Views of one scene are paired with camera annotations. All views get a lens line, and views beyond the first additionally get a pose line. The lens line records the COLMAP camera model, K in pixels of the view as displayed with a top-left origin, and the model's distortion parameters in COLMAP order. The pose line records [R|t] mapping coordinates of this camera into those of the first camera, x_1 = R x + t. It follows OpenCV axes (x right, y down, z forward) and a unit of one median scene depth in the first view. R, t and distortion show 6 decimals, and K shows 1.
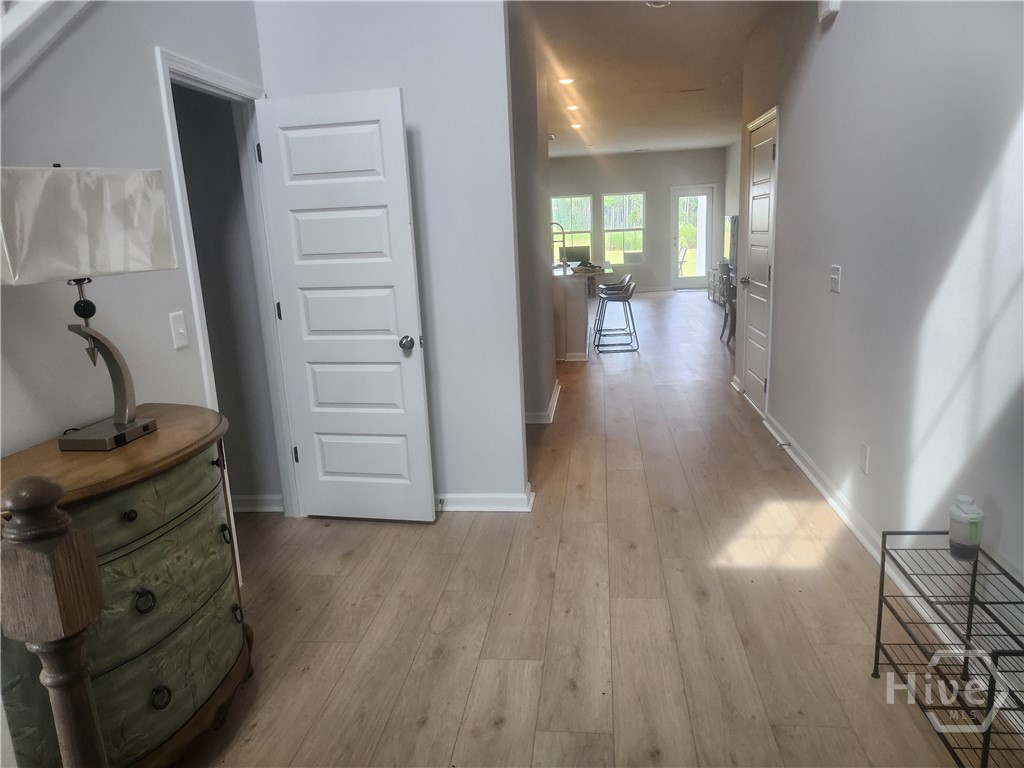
lens RADIAL K [[706.4, 0, 503.1], [0, 706.4, 393.7], [0, 0, 1]] dist [0.033165, -0.040524]
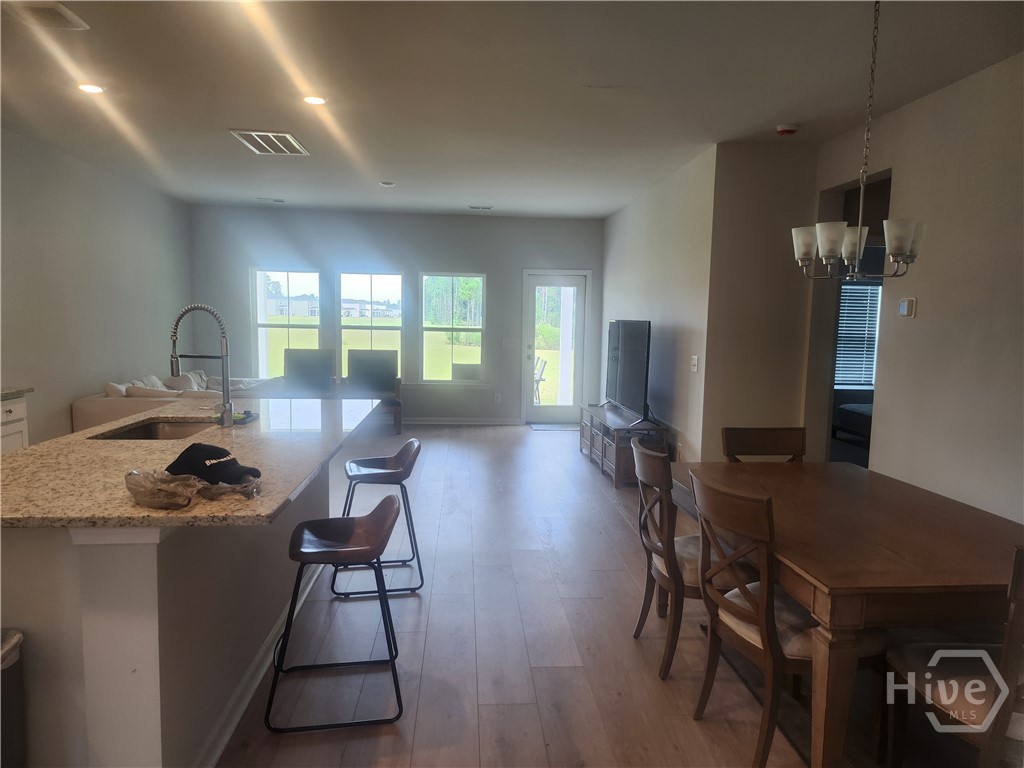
lens RADIAL K [[706.4, 0, 519.8], [0, 706.4, 398.4], [0, 0, 1]] dist [0.033165, -0.040524]
pose [[0.975302, 0.041877, 0.216868, 0.163665], [-0.016246, 0.992804, -0.118646, -0.163823], [-0.220276, 0.112193, 0.968964, 0.649776]]
